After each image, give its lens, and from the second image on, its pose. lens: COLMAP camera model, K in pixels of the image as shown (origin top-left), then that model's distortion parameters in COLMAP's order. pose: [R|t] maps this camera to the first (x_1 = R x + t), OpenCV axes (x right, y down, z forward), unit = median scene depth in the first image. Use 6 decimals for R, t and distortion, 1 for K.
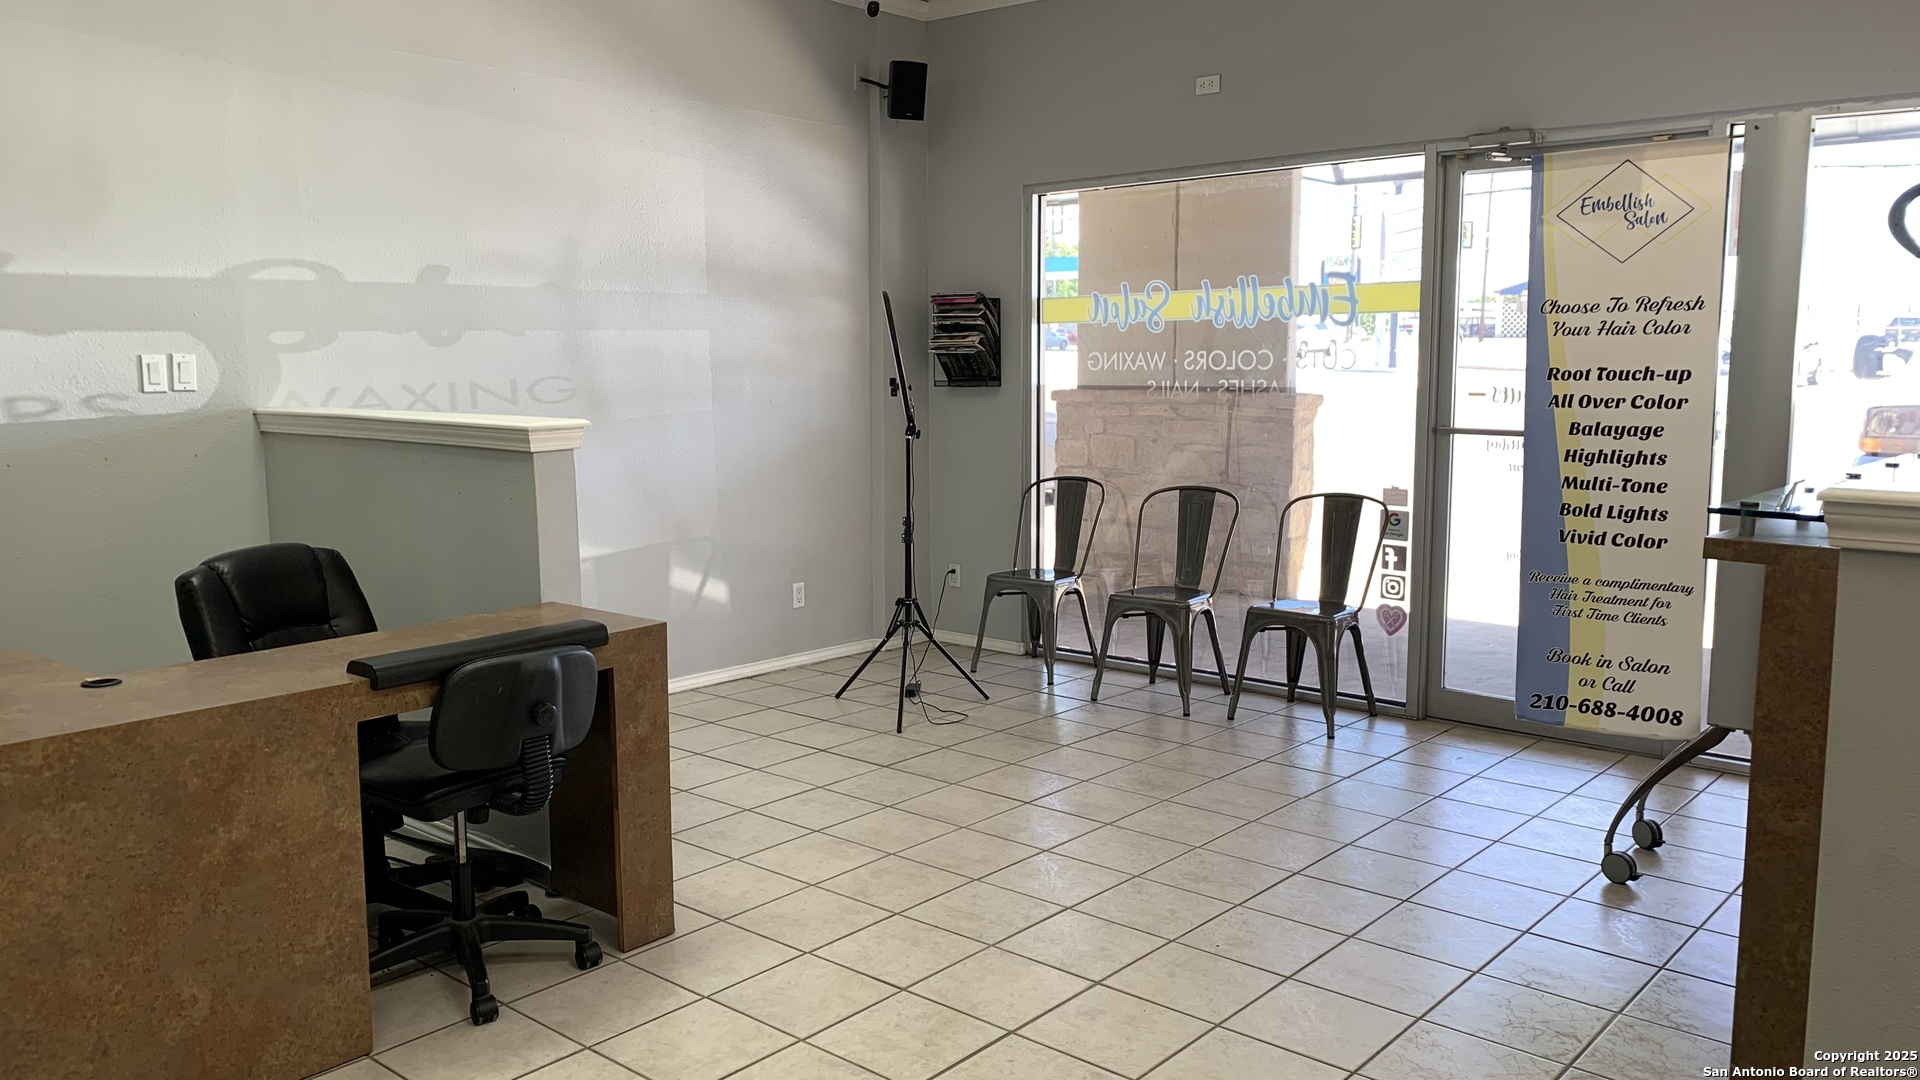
lens RADIAL K [[1458.8, 0, 960.0], [0, 1458.8, 540.0], [0, 0, 1]] dist [0.029202, -0.013420]
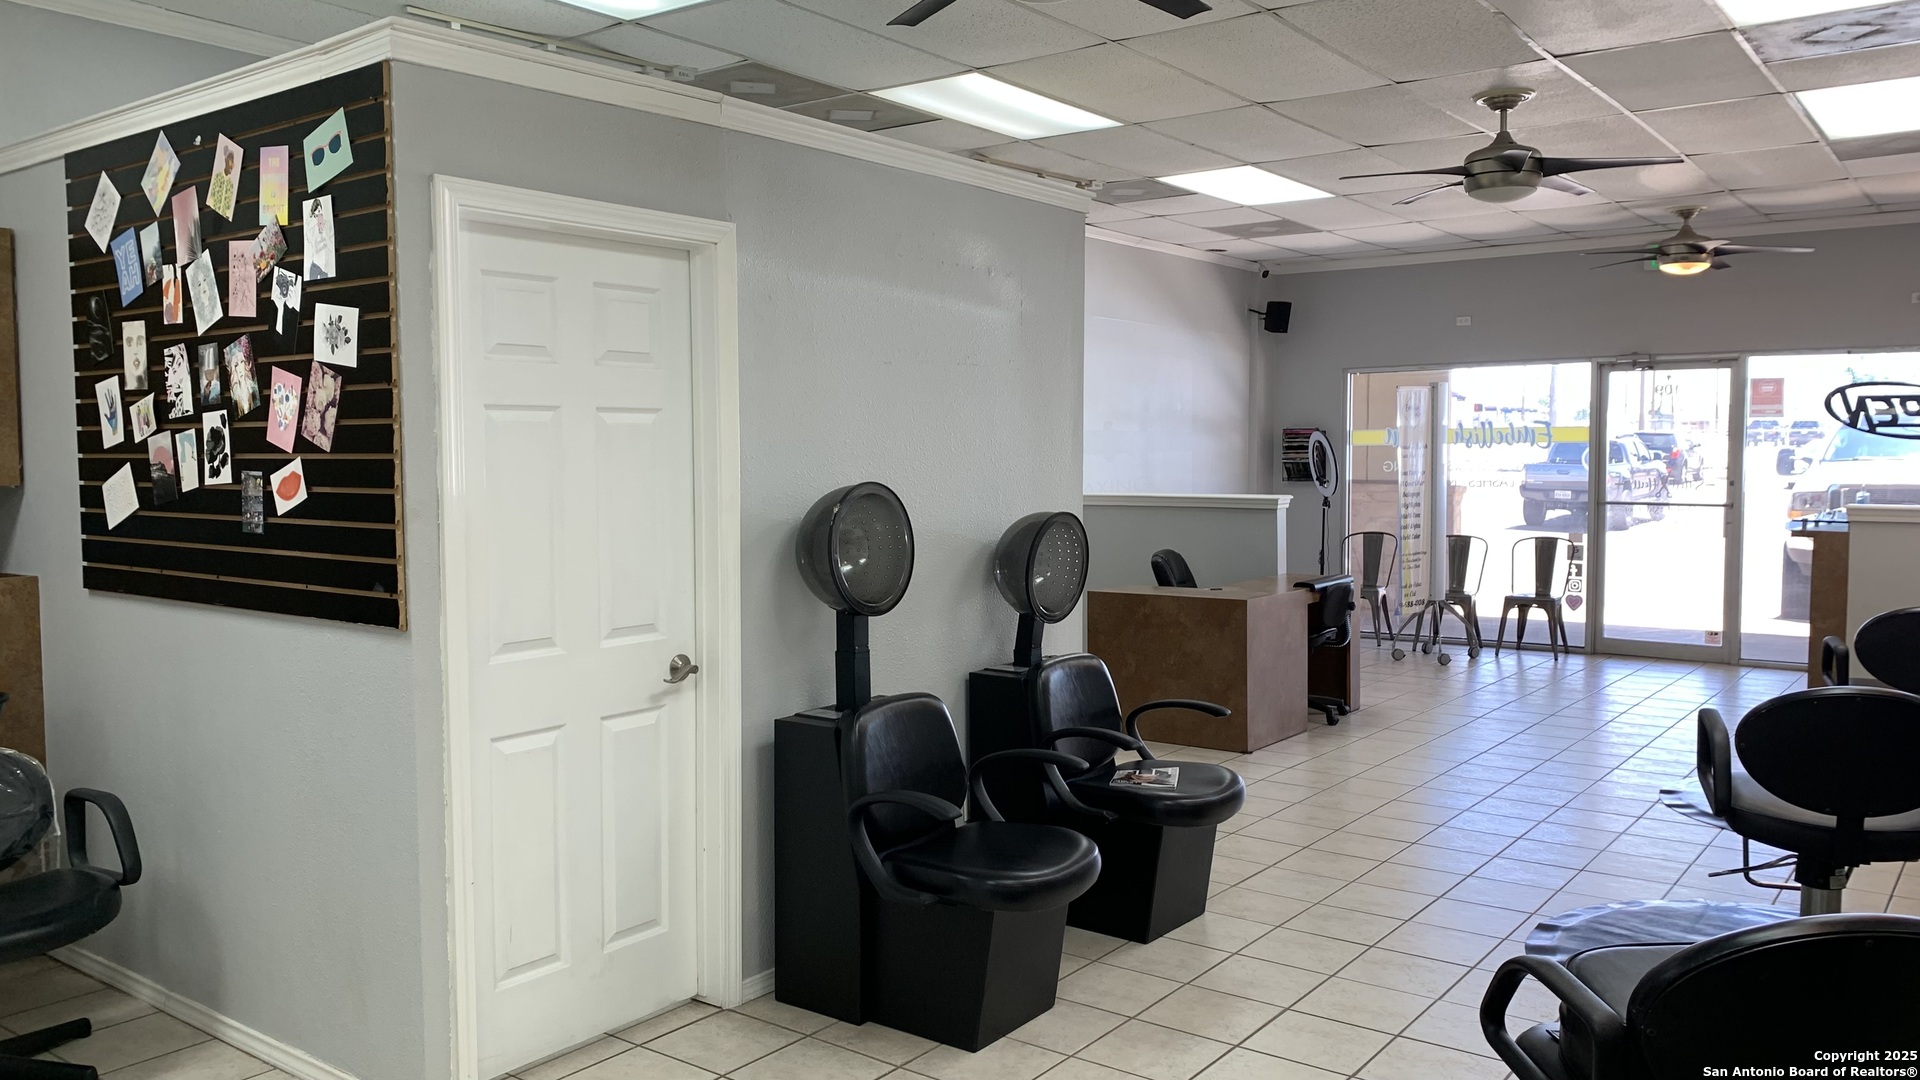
lens RADIAL K [[1458.8, 0, 960.0], [0, 1458.8, 540.0], [0, 0, 1]] dist [0.029202, -0.013420]
pose [[0.997853, -0.004062, 0.065360, -0.626553], [0.008412, 0.997756, -0.066419, 0.093411], [-0.064944, 0.066826, 0.995649, -0.848771]]
